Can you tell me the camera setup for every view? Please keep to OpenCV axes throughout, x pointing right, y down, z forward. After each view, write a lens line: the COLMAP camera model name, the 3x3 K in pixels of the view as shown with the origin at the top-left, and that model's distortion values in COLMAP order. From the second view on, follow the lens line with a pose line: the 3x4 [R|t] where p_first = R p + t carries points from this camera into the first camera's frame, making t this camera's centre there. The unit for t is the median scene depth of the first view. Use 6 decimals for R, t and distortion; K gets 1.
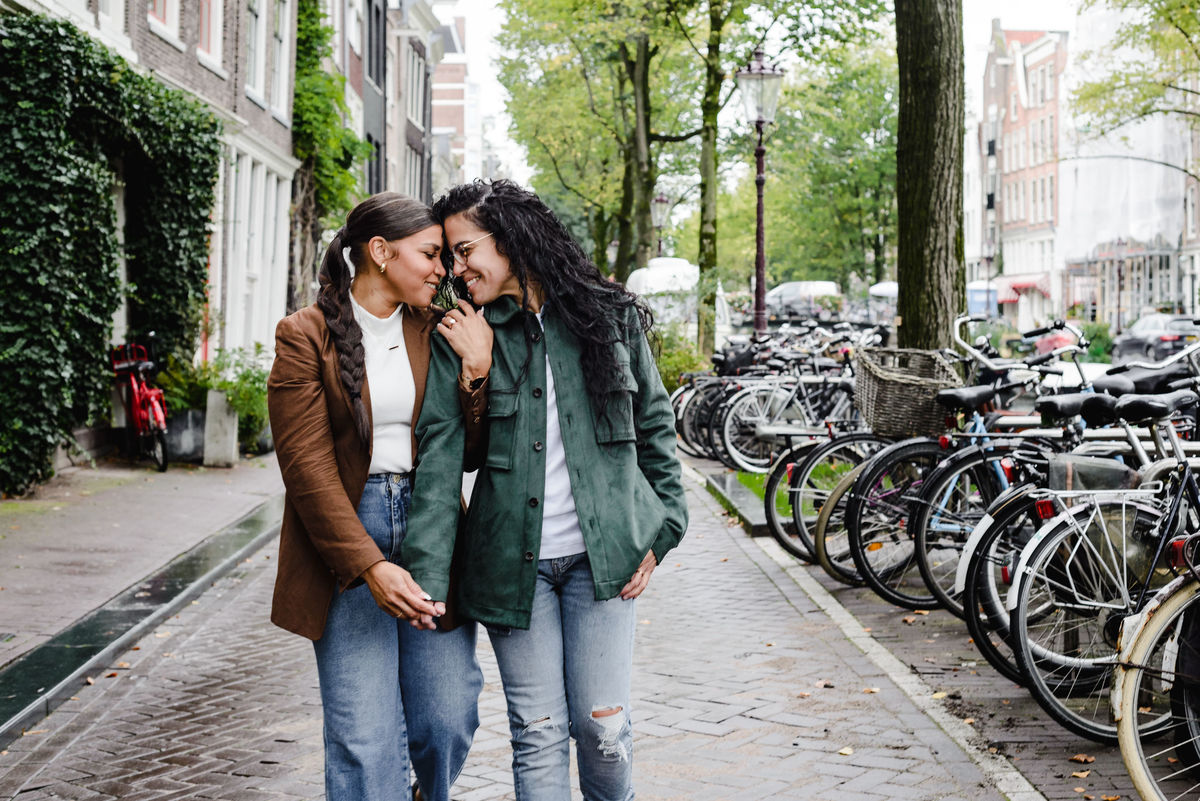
lens RADIAL K [[1911.1, 0, 579.5], [0, 1911.1, 402.0], [0, 0, 1]] dist [-0.013695, 0.038536]
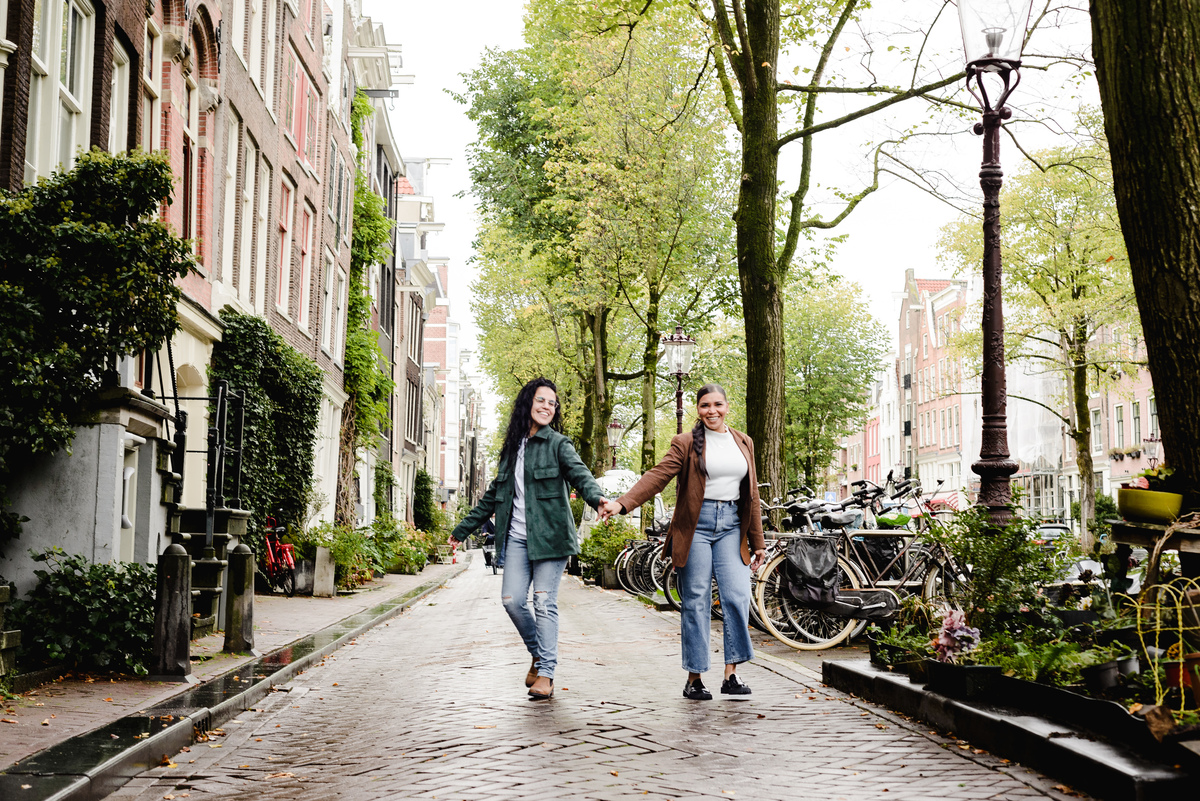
lens RADIAL K [[1866.2, 0, 600.0], [0, 1866.2, 400.5], [0, 0, 1]] dist [-0.007279, 0.013284]
pose [[0.999448, 0.007401, 0.032397, -0.015676], [-0.003523, 0.992988, -0.118164, 0.050983], [-0.033045, 0.117985, 0.992465, -0.485461]]
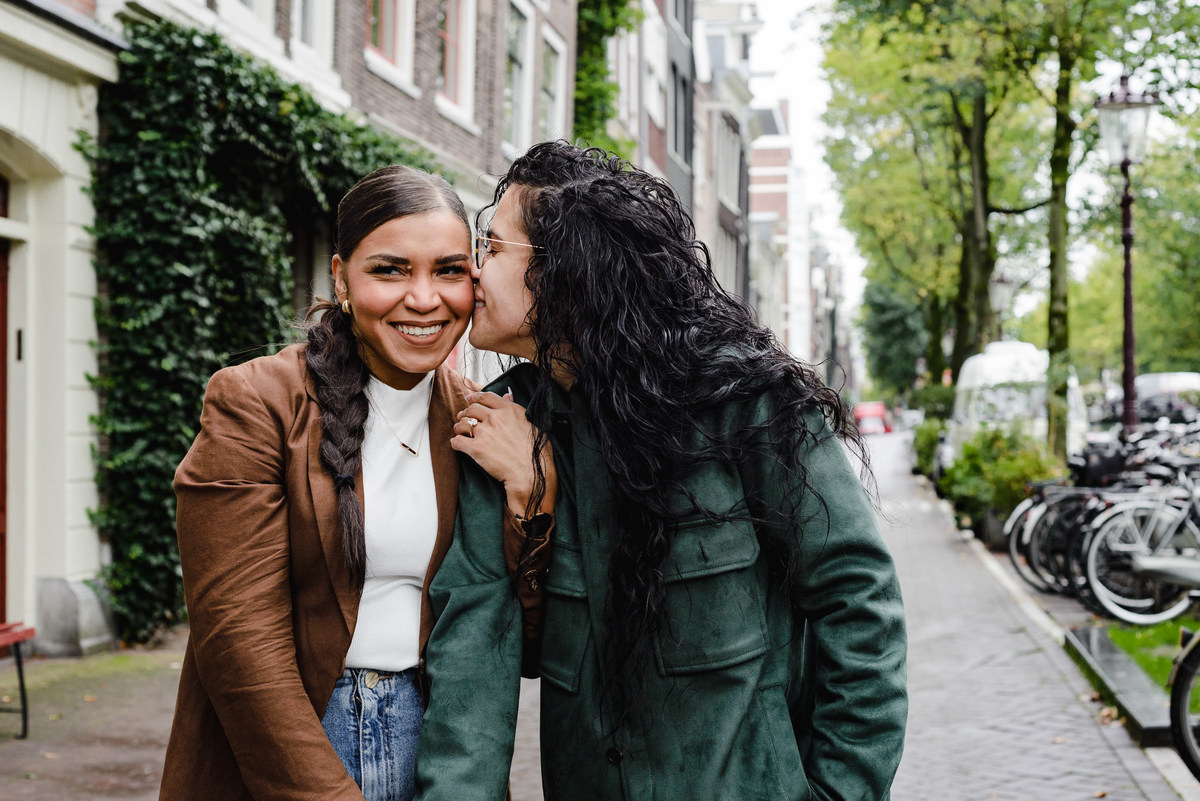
lens RADIAL K [[1937.0, 0, 560.8], [0, 1937.0, 400.2], [0, 0, 1]] dist [-0.007289, -0.118379]
pose [[0.983303, -0.005449, -0.181896, 0.010560], [-0.004144, 0.998622, -0.052316, -0.006744], [0.181930, 0.052196, 0.981925, 0.199139]]
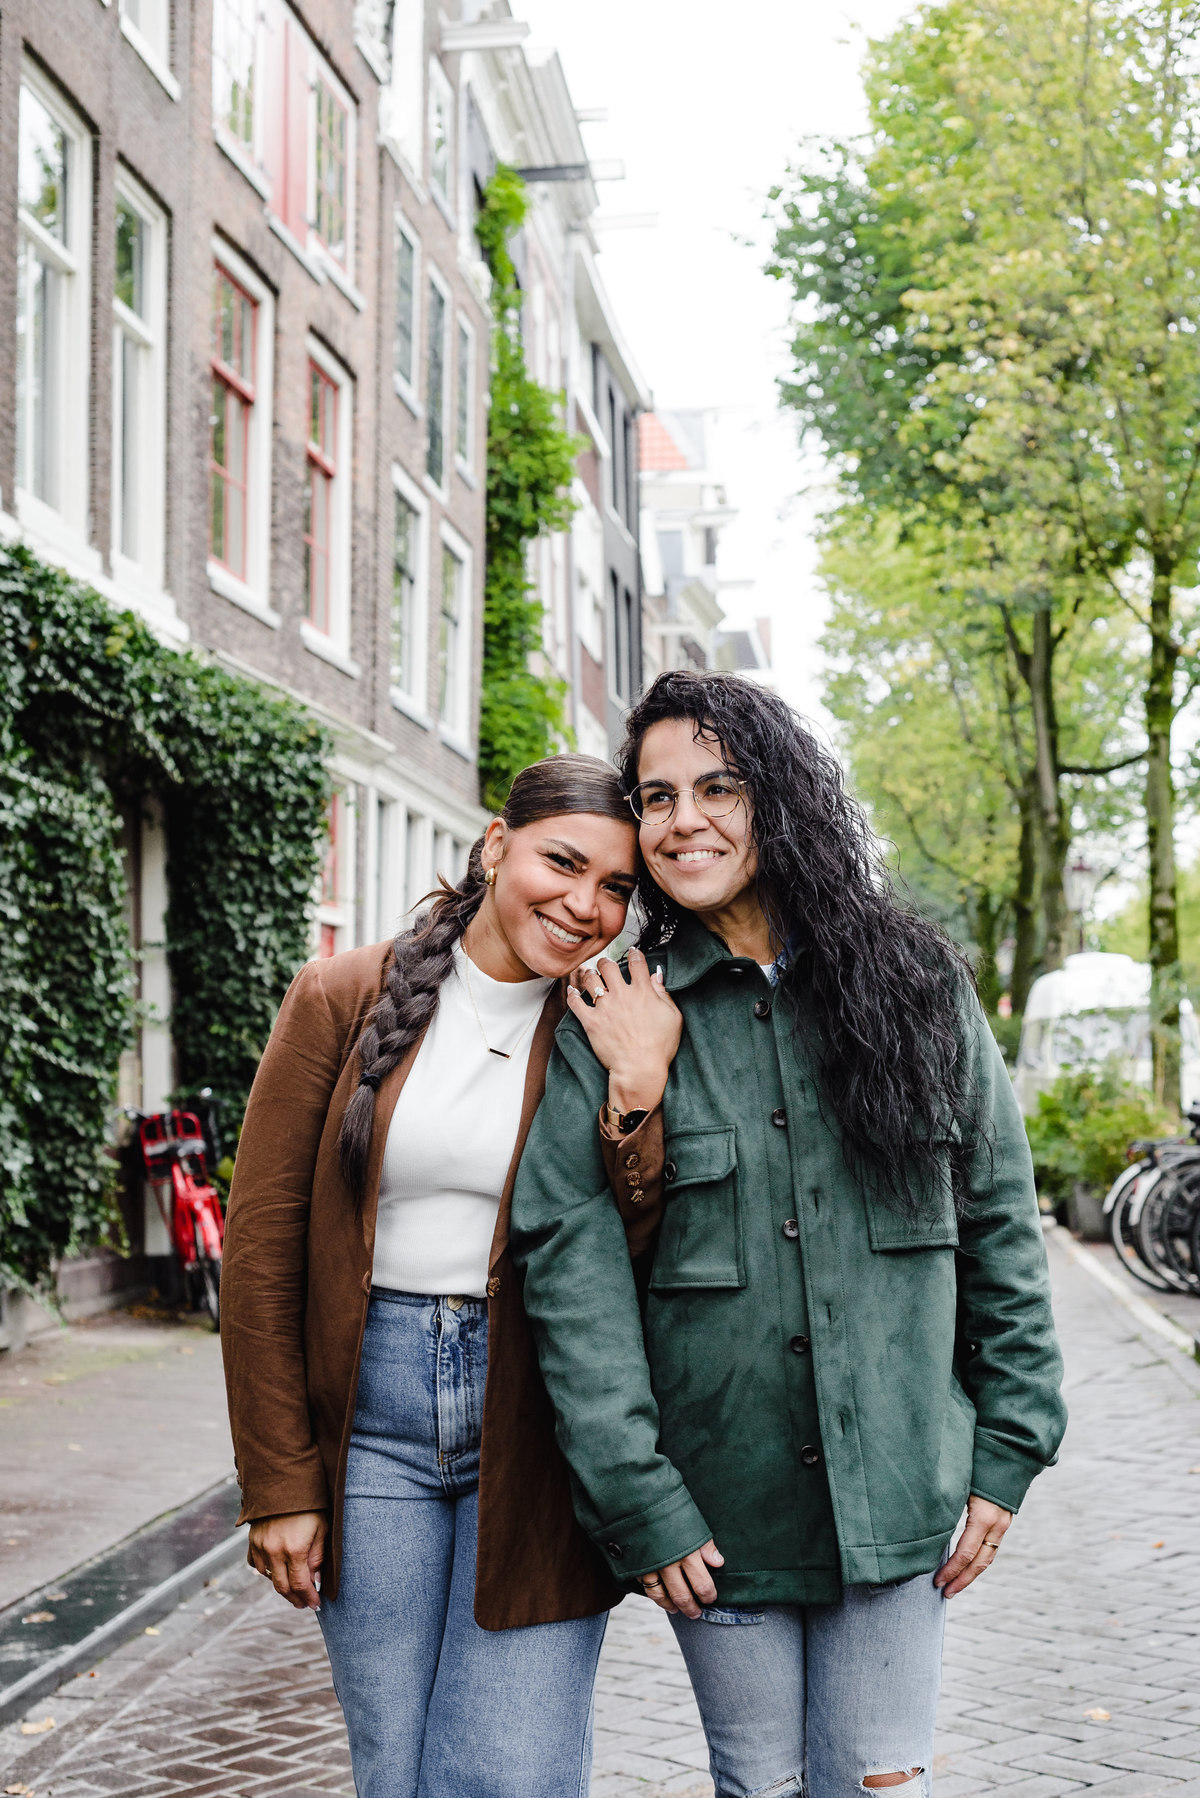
lens RADIAL K [[2796.2, 0, 571.0], [0, 2796.2, 919.0], [0, 0, 1]] dist [-0.007279, 0.013284]
pose [[0.990117, -0.032063, -0.136527, 0.004031], [0.018492, 0.994862, -0.099538, -0.001447], [0.139017, 0.096030, 0.985623, 0.161884]]
